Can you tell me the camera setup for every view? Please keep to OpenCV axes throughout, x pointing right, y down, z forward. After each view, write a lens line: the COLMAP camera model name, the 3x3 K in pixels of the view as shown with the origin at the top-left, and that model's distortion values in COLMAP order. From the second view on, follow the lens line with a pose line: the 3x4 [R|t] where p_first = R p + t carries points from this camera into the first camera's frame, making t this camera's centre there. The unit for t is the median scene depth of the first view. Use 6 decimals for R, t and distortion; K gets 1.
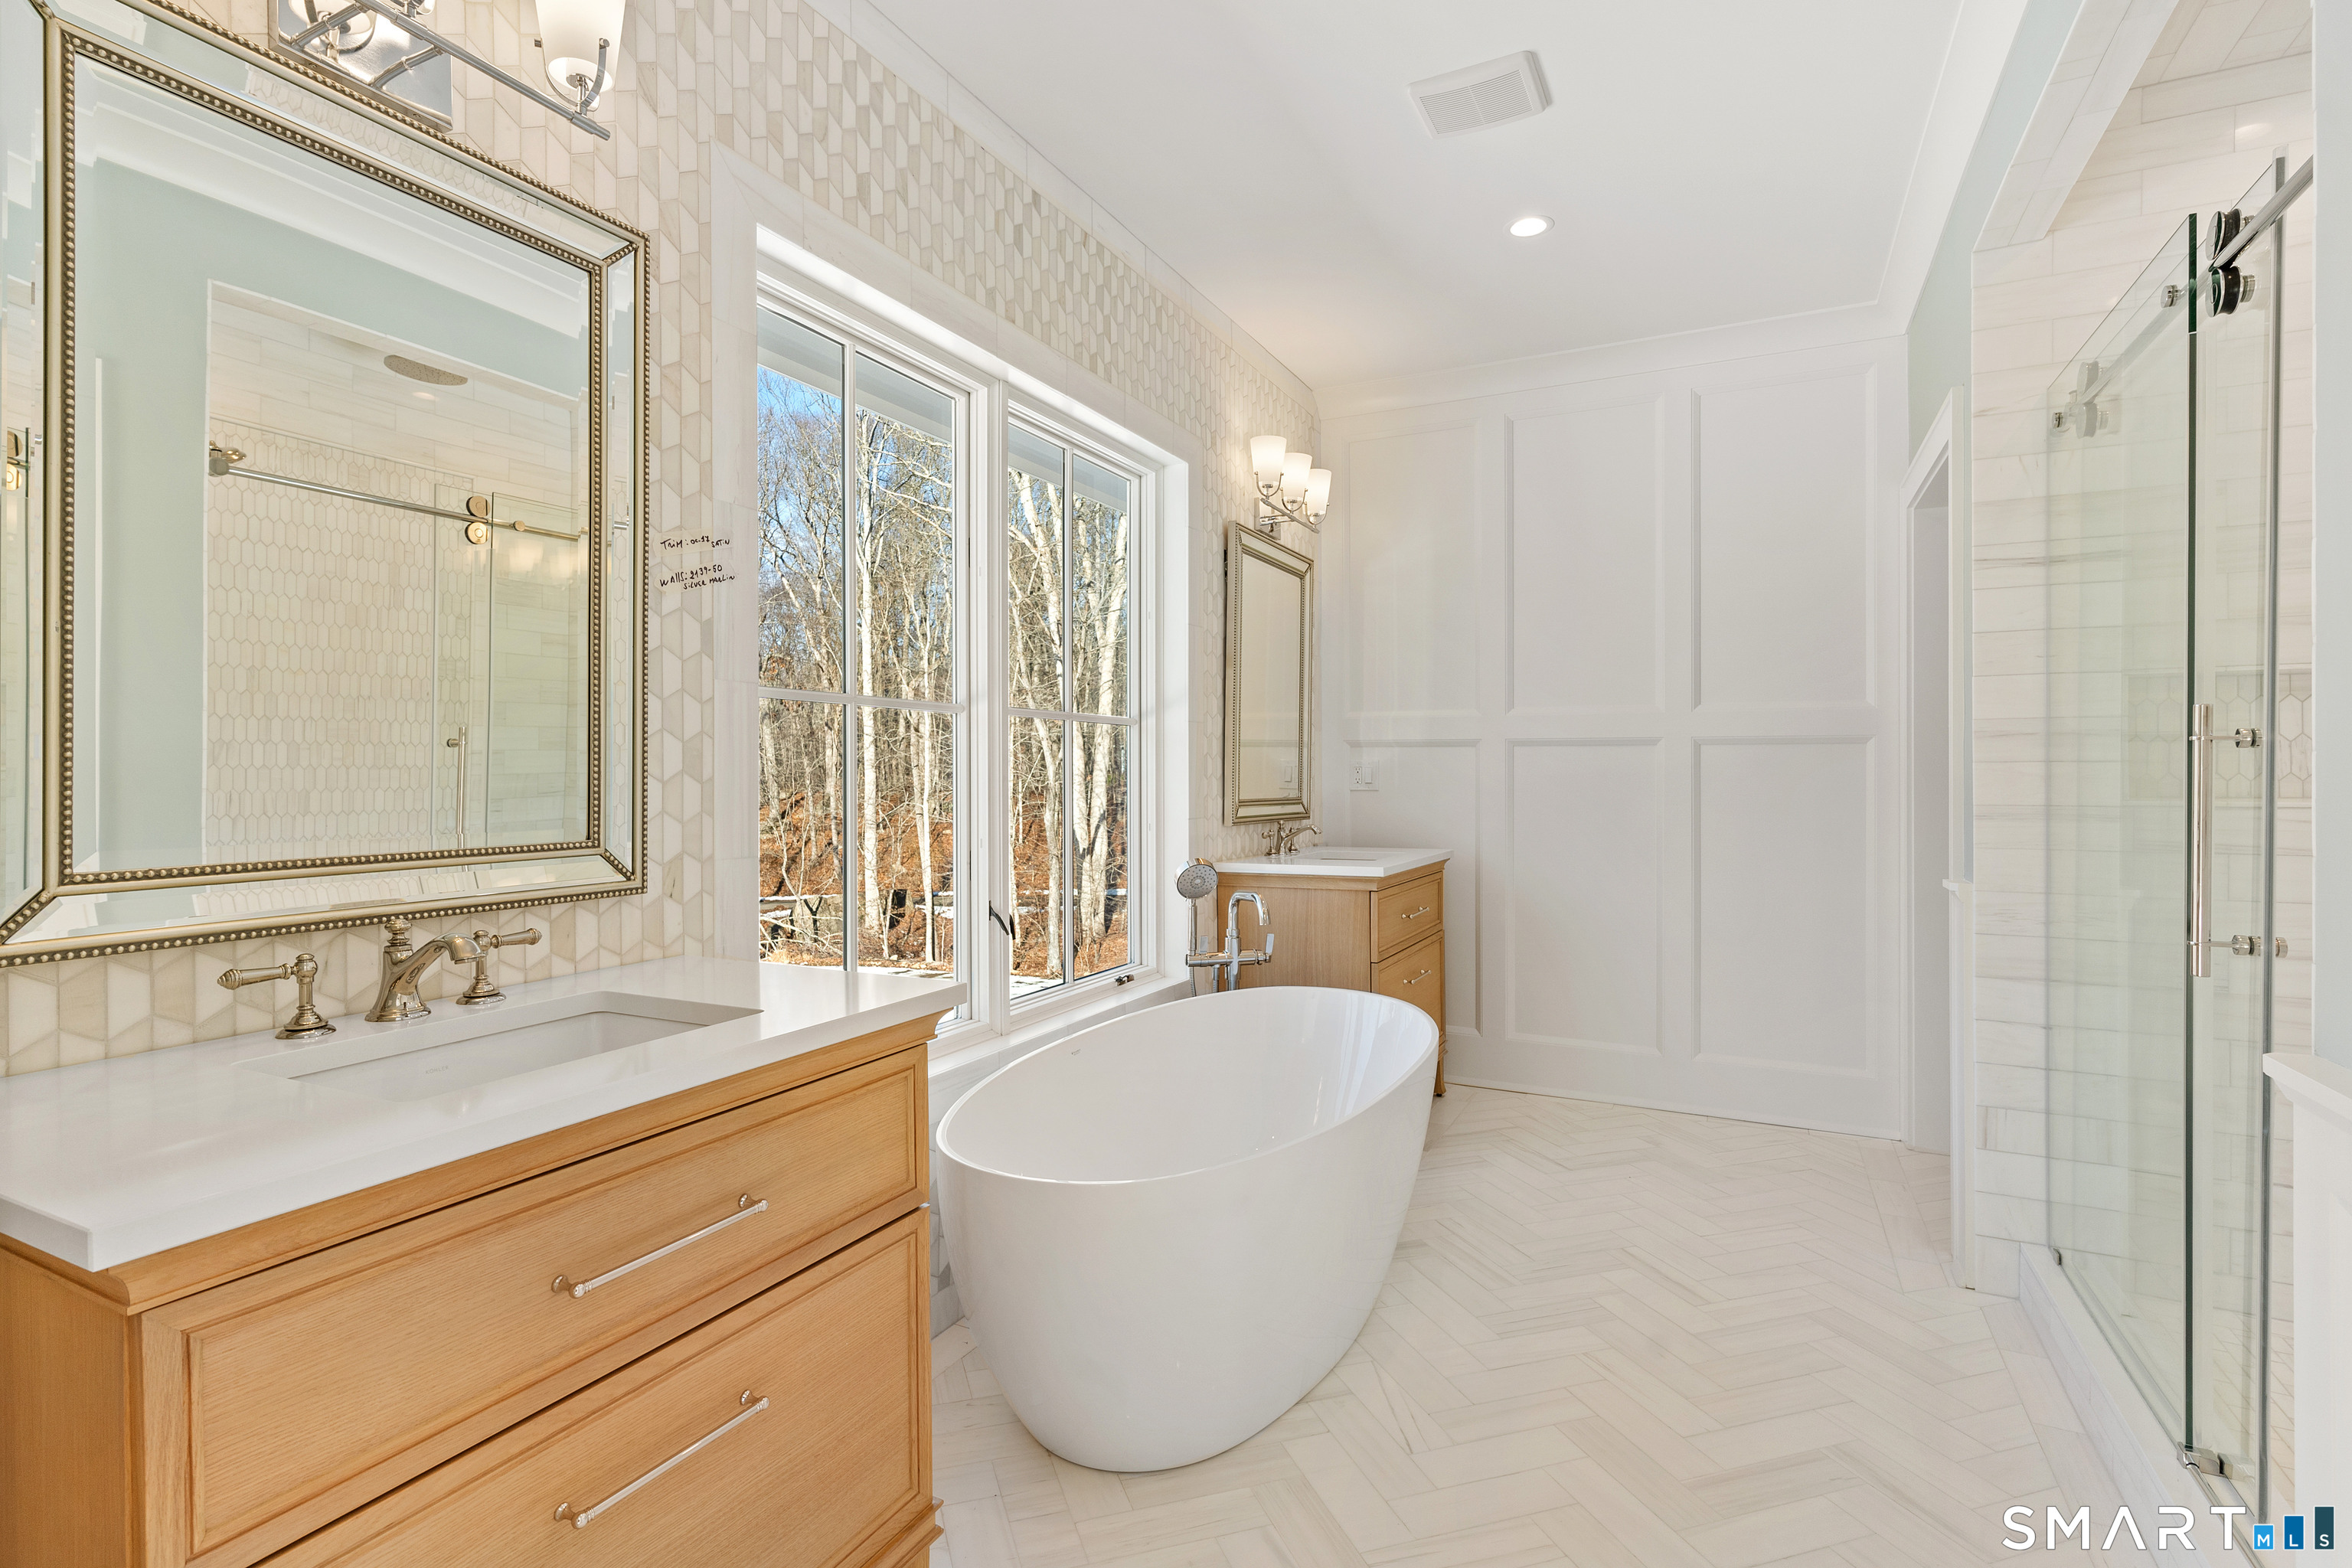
lens RADIAL K [[1131.9, 0, 1176.9], [0, 1131.9, 777.3], [0, 0, 1]] dist [0.000312, 0.000514]
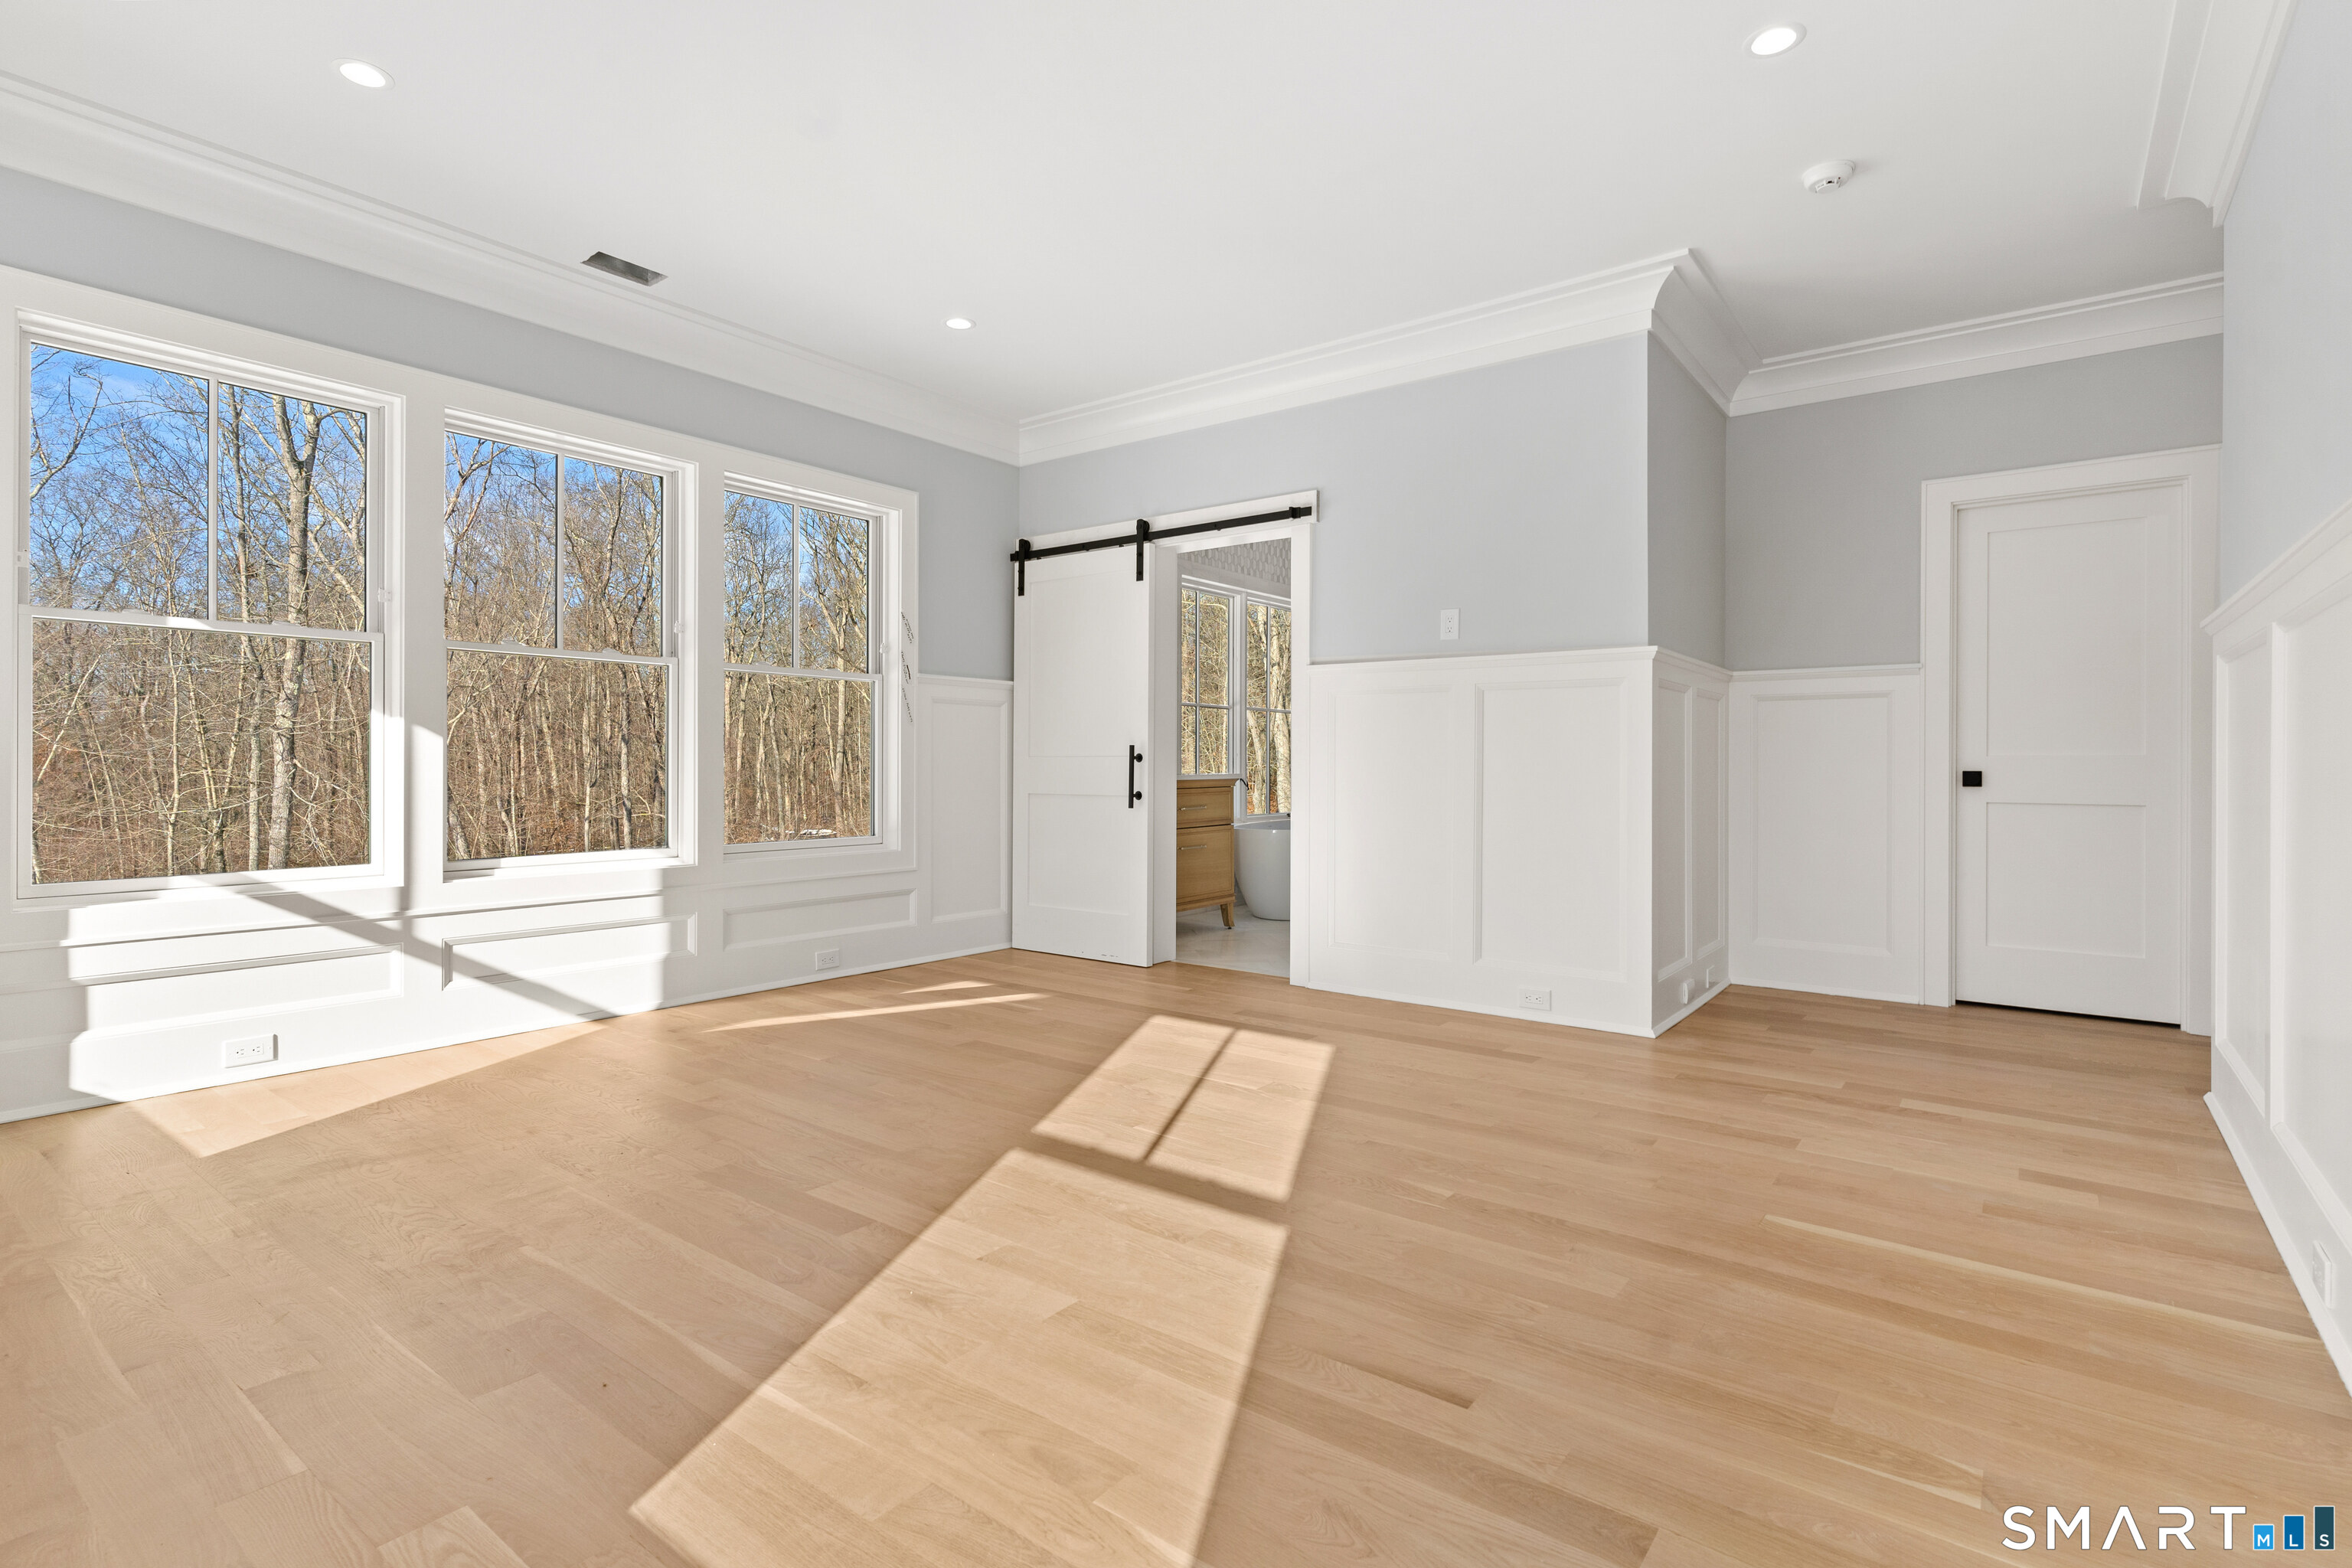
lens RADIAL K [[1131.9, 0, 1176.6], [0, 1131.9, 771.6], [0, 0, 1]] dist [0.000312, 0.000514]
pose [[0.983258, 0.006967, -0.182087, 0.179739], [-0.006328, 0.999972, 0.004088, 0.080042], [0.182111, -0.002867, 0.983274, -1.675911]]
